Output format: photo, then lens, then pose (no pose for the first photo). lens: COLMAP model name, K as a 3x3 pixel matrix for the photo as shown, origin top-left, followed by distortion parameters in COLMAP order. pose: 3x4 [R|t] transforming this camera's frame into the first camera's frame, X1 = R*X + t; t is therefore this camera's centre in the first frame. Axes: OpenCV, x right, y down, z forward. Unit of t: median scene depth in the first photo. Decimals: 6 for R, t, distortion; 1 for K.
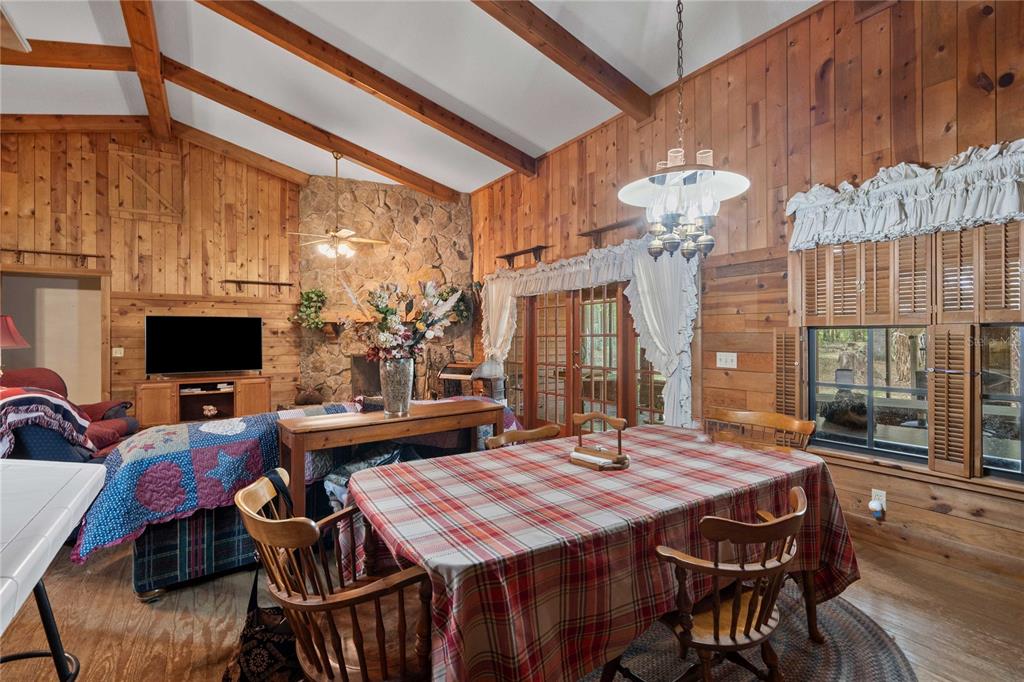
lens RADIAL K [[456.2, 0, 515.1], [0, 456.2, 331.7], [0, 0, 1]] dist [0.001508, 0.000376]
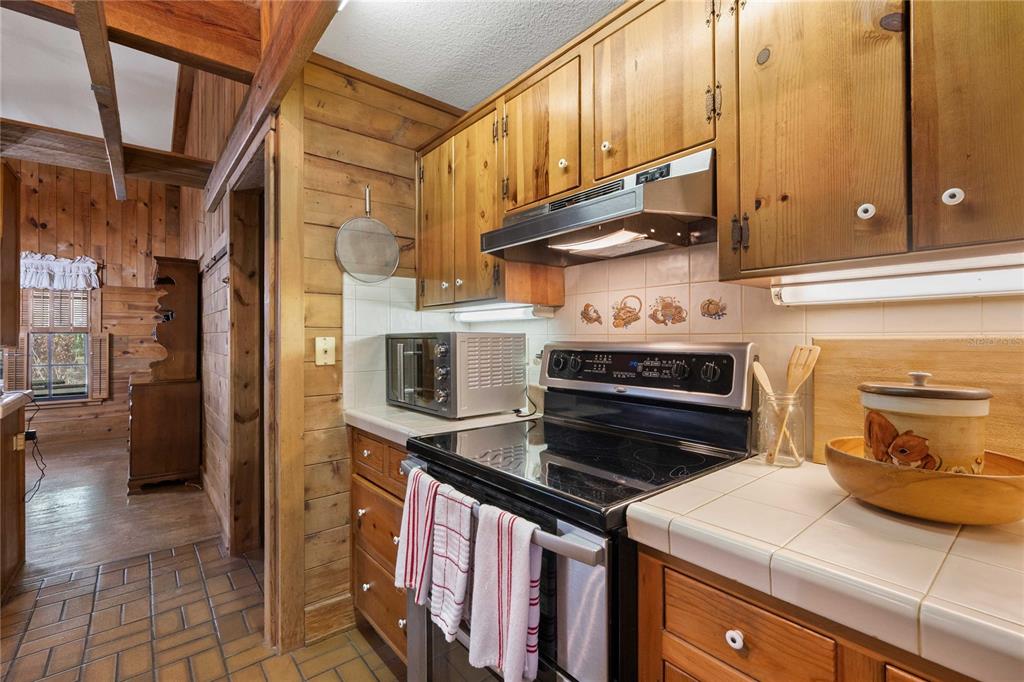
lens RADIAL K [[456.2, 0, 515.1], [0, 456.2, 331.7], [0, 0, 1]] dist [0.001508, 0.000376]
pose [[-0.104333, 0.011178, 0.994480, -1.425595], [0.001594, 0.999937, -0.011072, 0.006385], [-0.994541, 0.000430, -0.104344, -1.094835]]
